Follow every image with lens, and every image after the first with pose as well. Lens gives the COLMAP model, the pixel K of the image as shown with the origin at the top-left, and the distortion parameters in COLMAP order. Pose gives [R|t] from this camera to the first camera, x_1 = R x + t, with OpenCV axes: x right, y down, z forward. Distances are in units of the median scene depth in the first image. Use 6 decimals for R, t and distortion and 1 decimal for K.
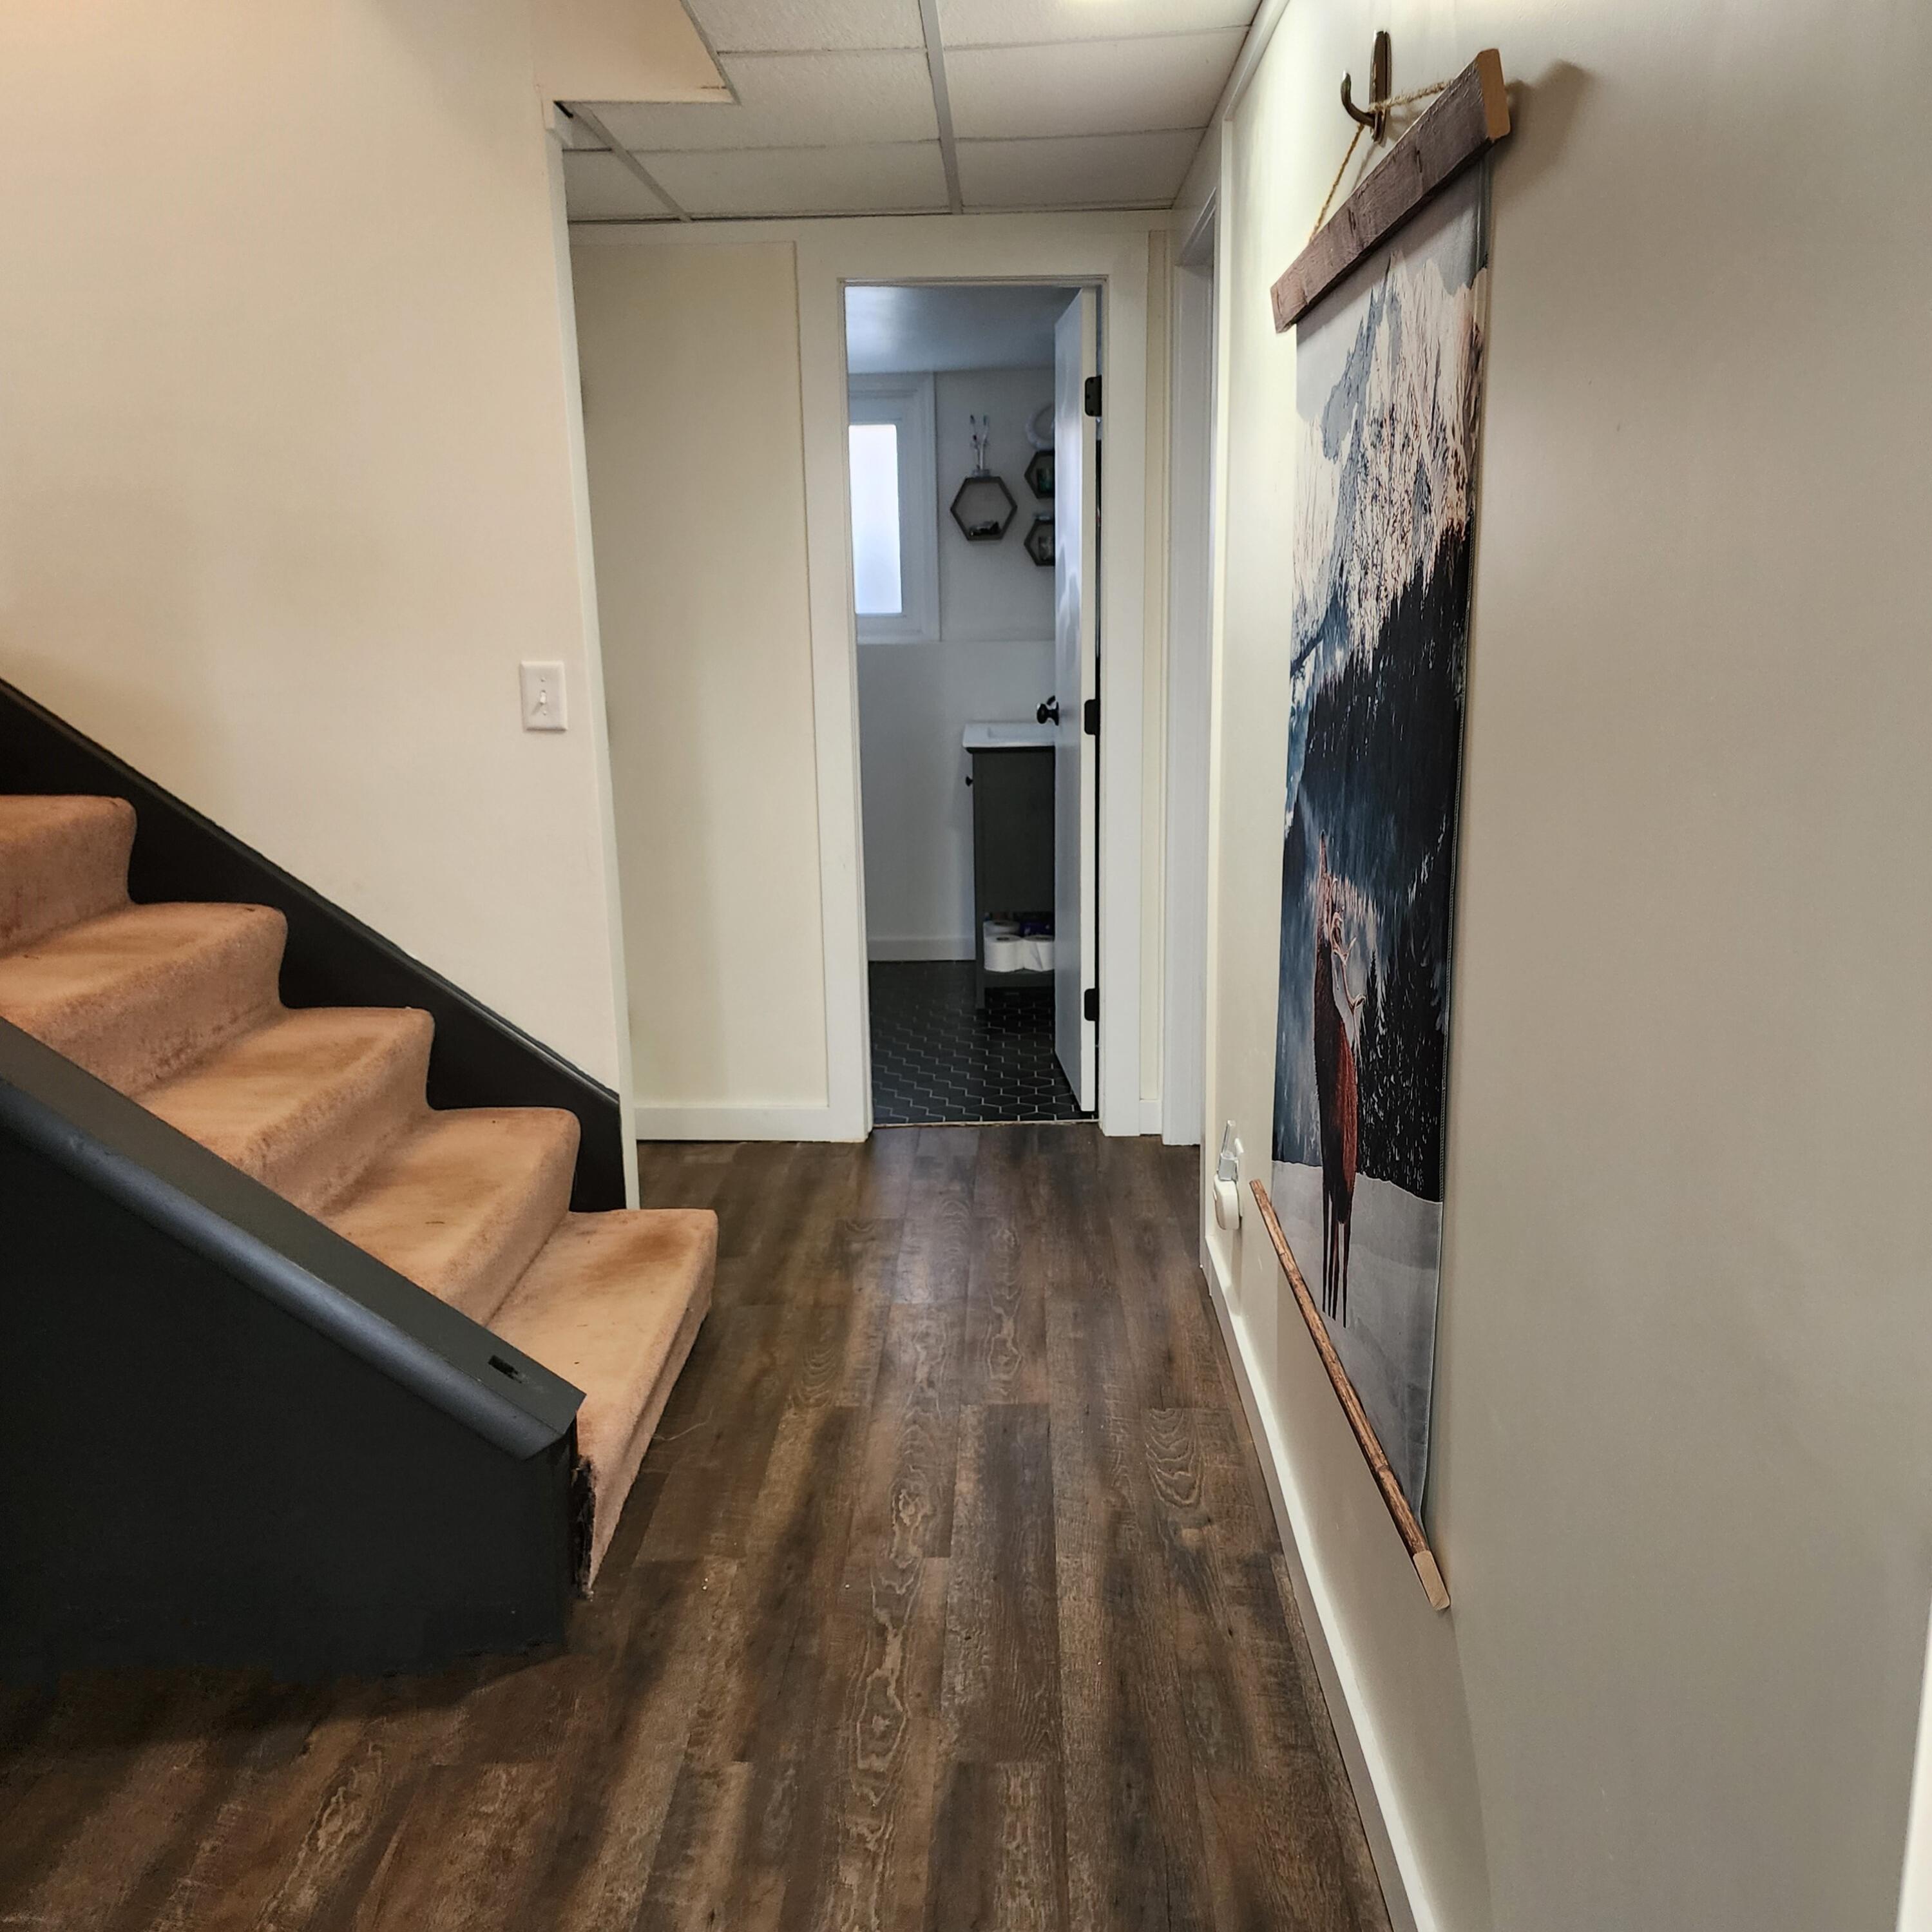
lens RADIAL K [[1745.5, 0, 974.0], [0, 1745.5, 953.0], [0, 0, 1]] dist [0.003861, 0.016467]
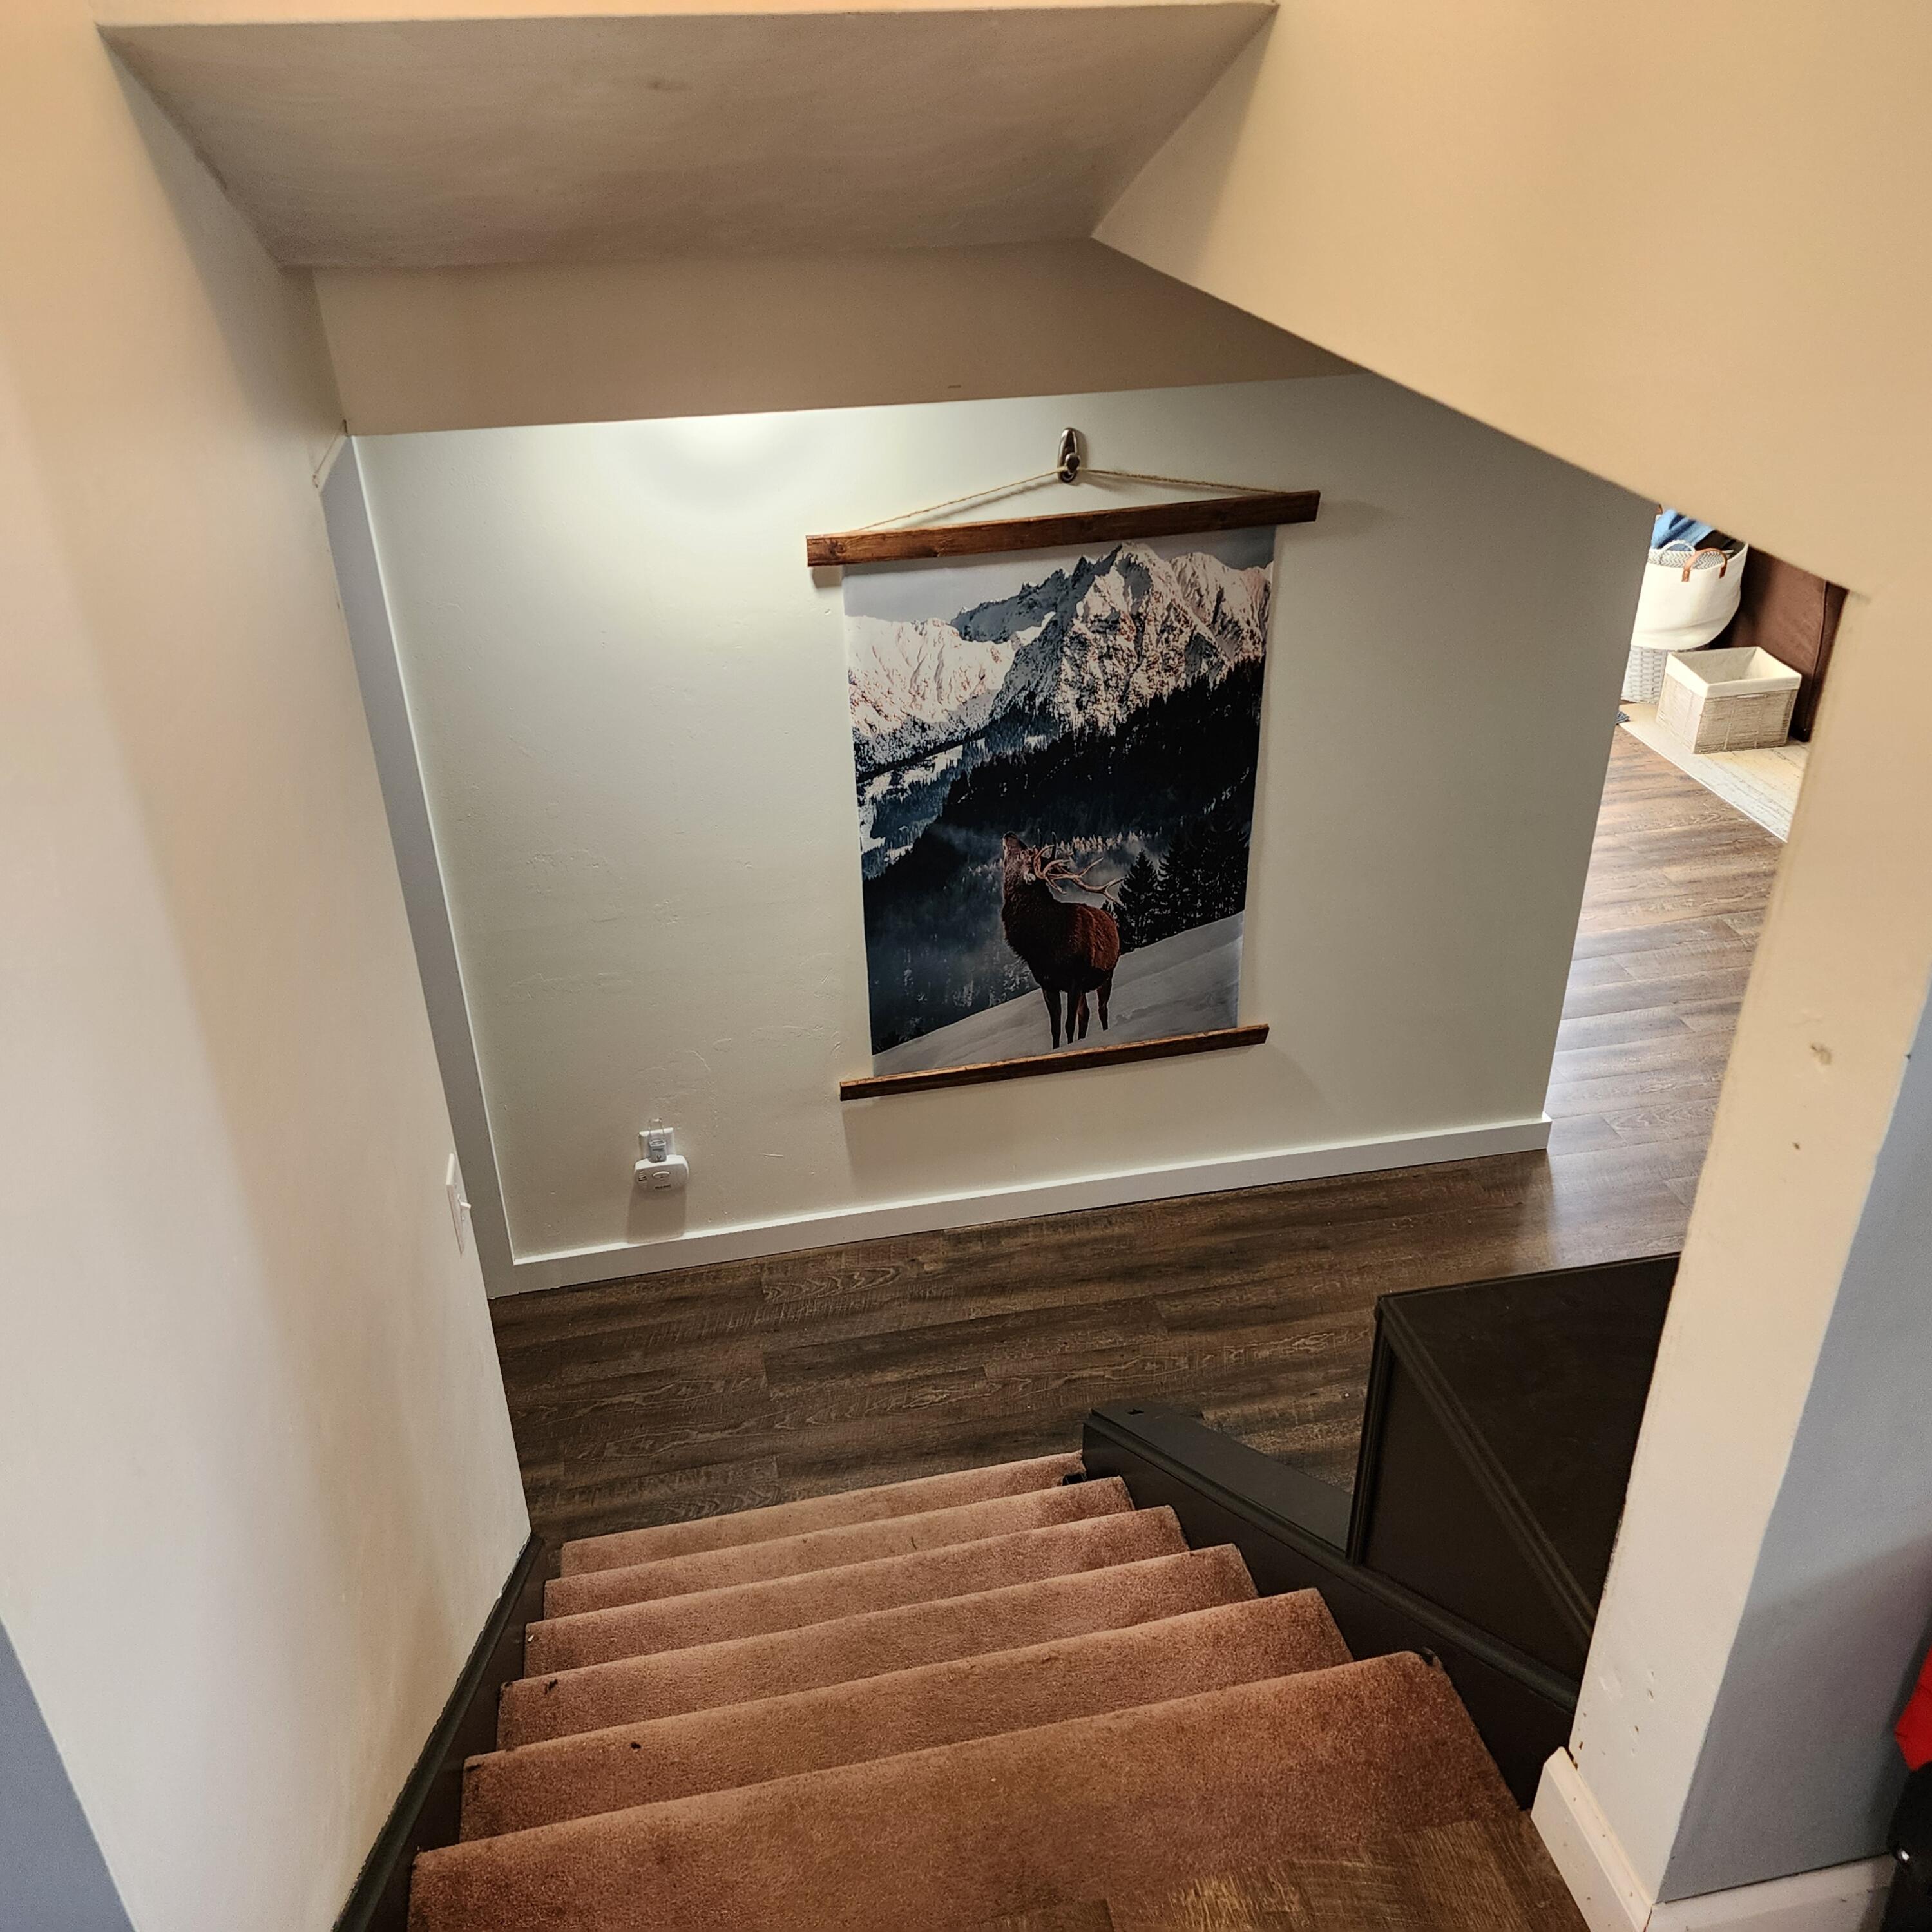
lens RADIAL K [[1726.4, 0, 963.5], [0, 1726.4, 946.4], [0, 0, 1]] dist [0.087246, -0.075515]
pose [[-0.217414, -0.470286, 0.855314, -1.506910], [0.225503, 0.828368, 0.512791, -0.987867], [-0.949673, 0.304364, -0.074048, 1.336472]]
